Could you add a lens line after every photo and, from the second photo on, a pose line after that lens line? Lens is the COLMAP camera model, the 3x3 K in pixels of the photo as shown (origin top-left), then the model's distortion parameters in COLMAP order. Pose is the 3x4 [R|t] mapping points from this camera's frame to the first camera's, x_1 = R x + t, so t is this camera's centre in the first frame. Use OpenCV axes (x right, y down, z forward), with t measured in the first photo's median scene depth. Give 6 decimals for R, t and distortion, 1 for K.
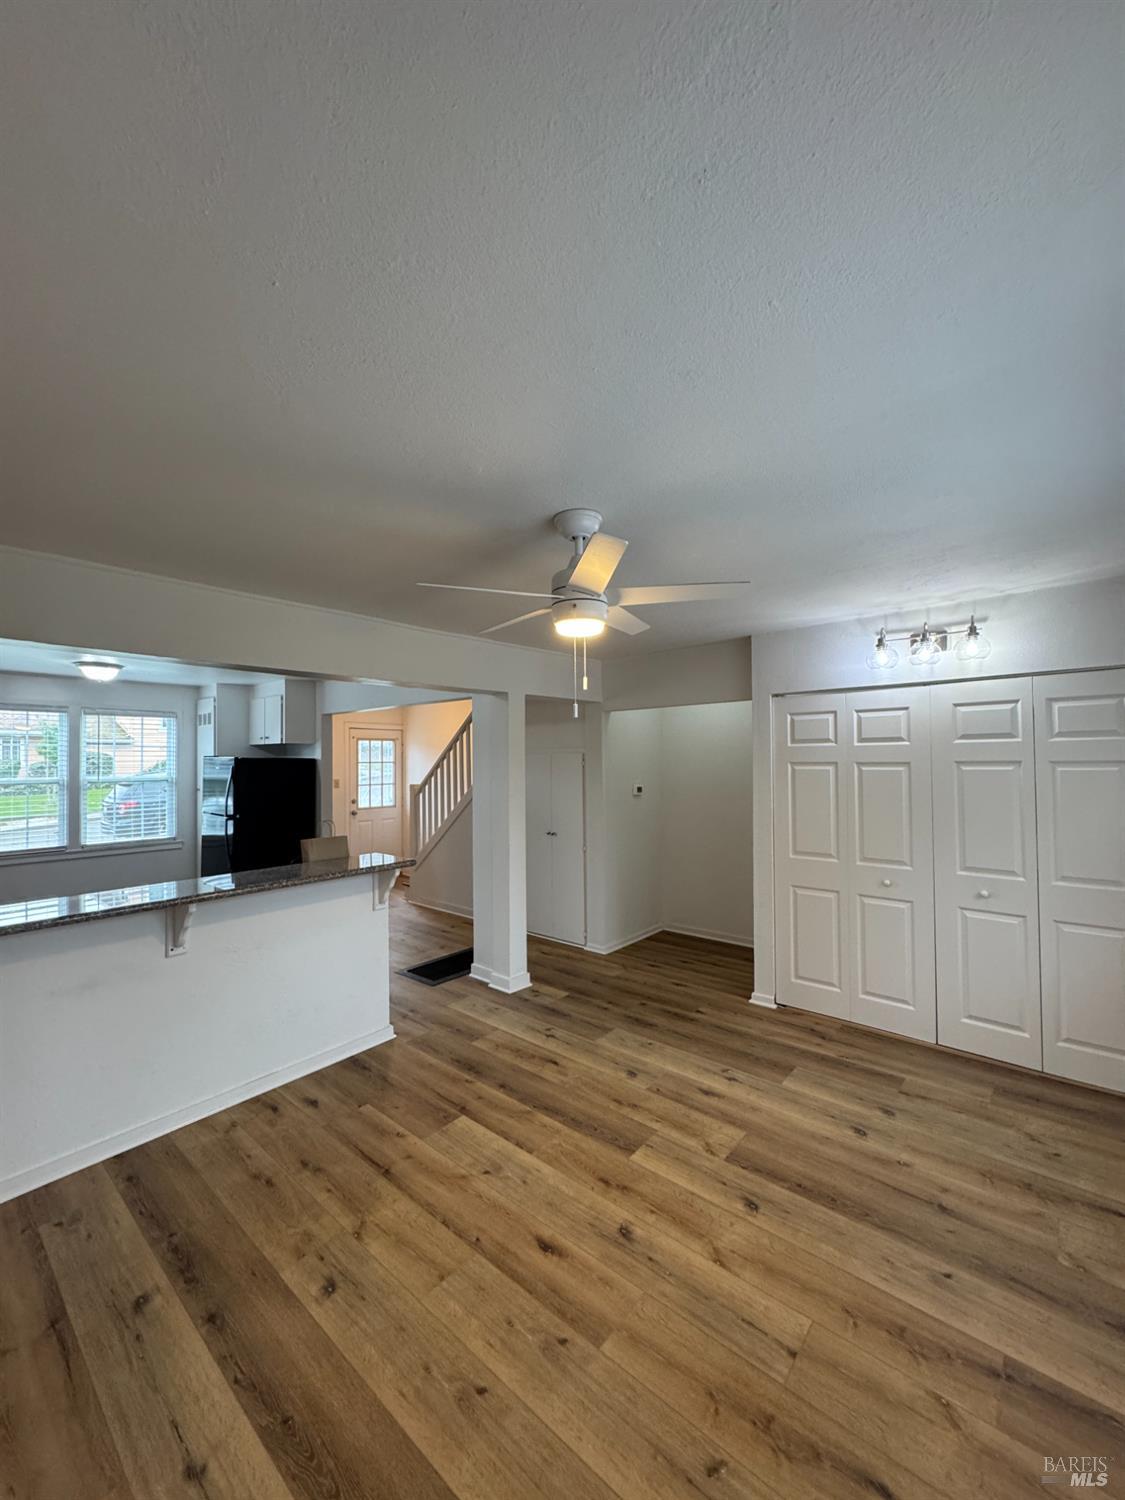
lens RADIAL K [[594.9, 0, 559.8], [0, 594.9, 752.0], [0, 0, 1]] dist [-0.000819, 0.000487]
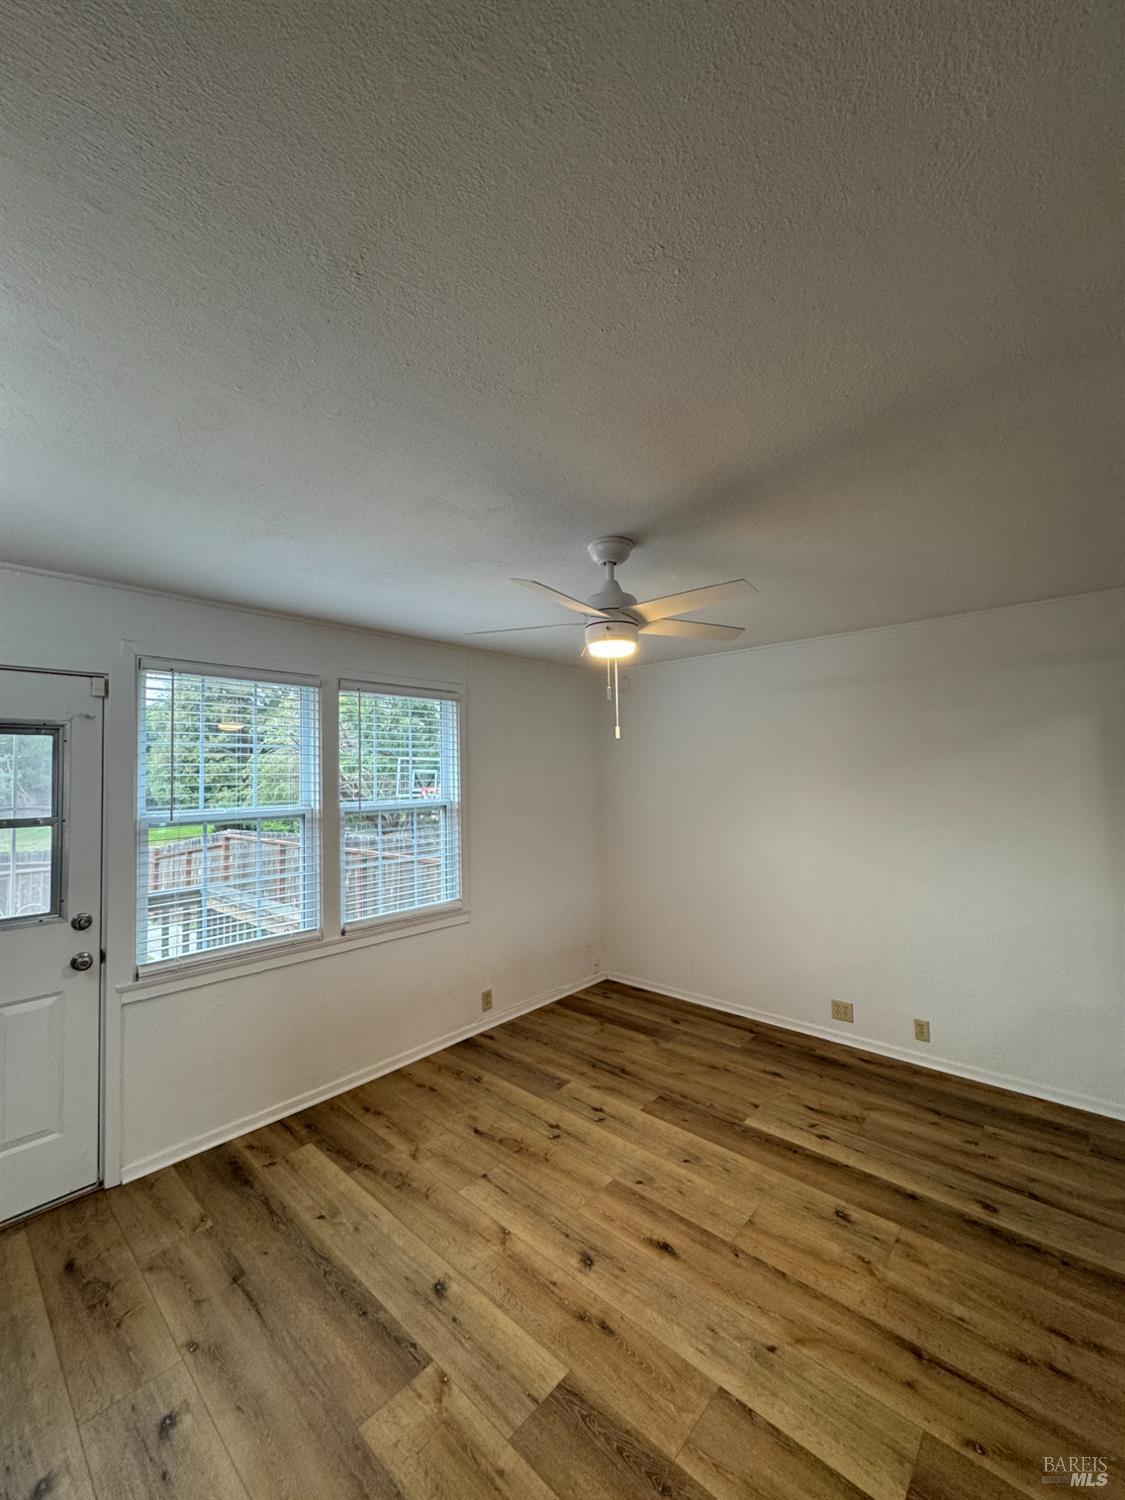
lens RADIAL K [[594.9, 0, 559.8], [0, 594.9, 745.2], [0, 0, 1]] dist [-0.000819, 0.000487]
pose [[-0.999231, 0.030969, 0.024054, 0.085305], [0.029363, 0.997486, -0.064496, 0.020651], [-0.025991, -0.063740, -0.997628, 1.646415]]
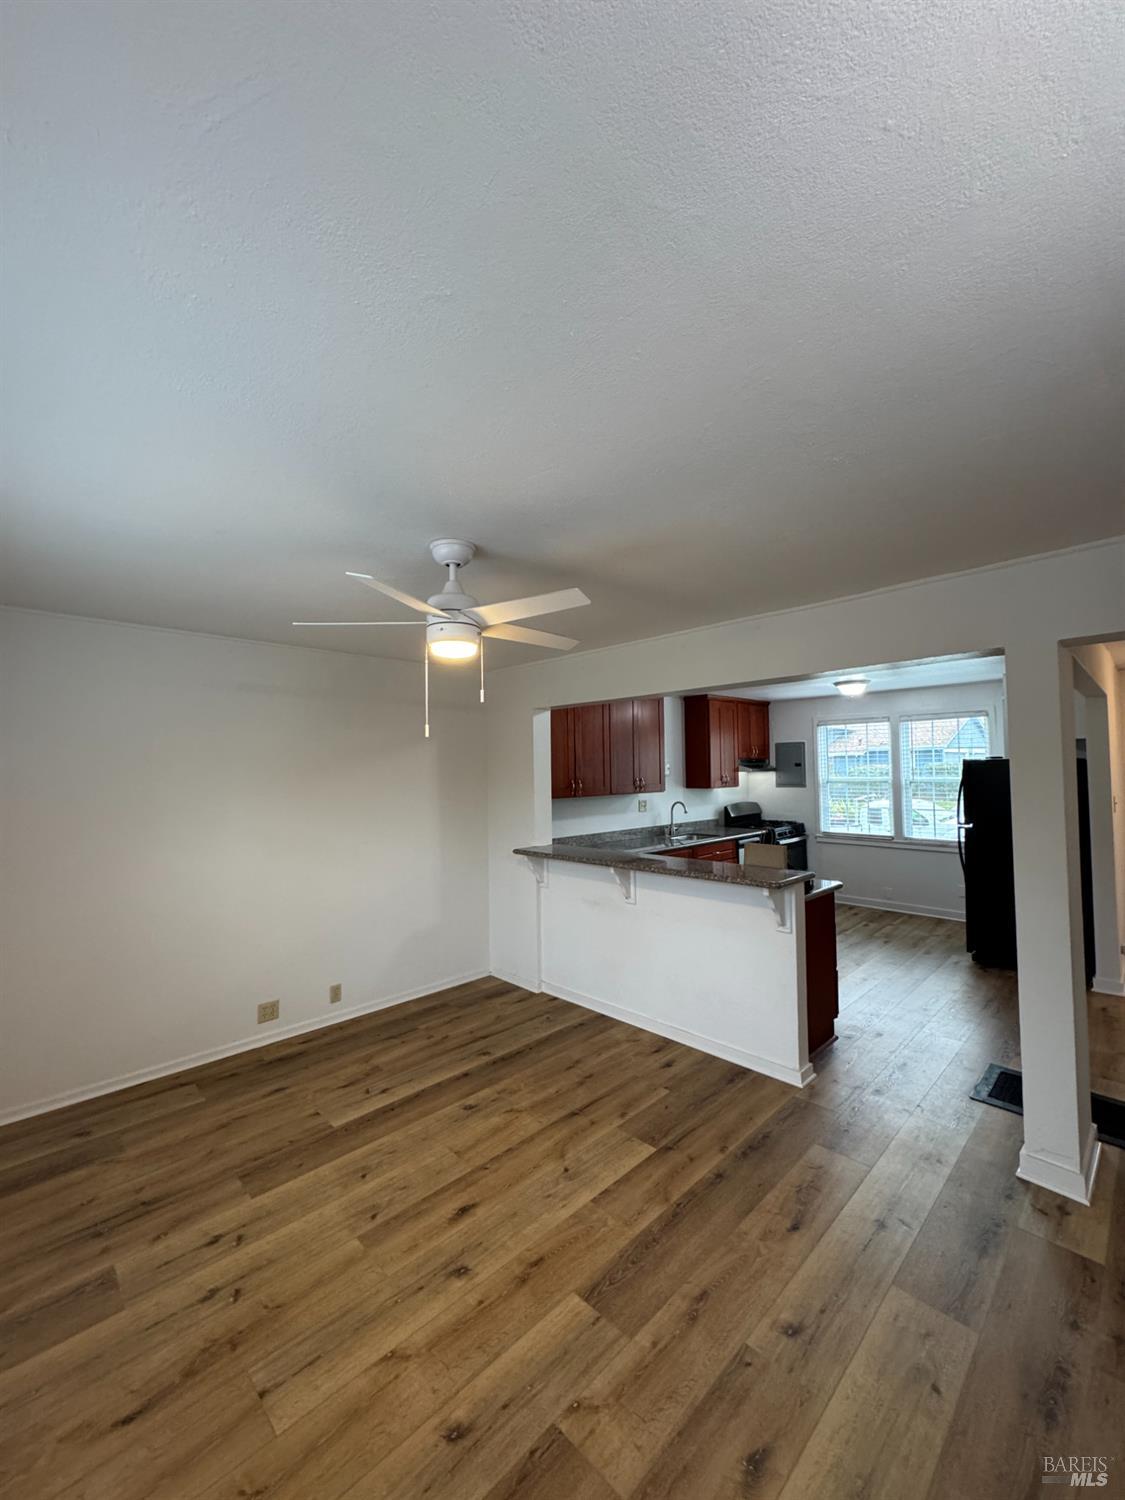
lens RADIAL K [[594.9, 0, 566.6], [0, 594.9, 752.0], [0, 0, 1]] dist [-0.000819, 0.000487]
pose [[-0.079530, -0.020133, -0.996629, 0.860540], [0.027698, 0.999365, -0.022399, 0.002889], [0.996448, -0.029386, -0.078922, 1.029465]]
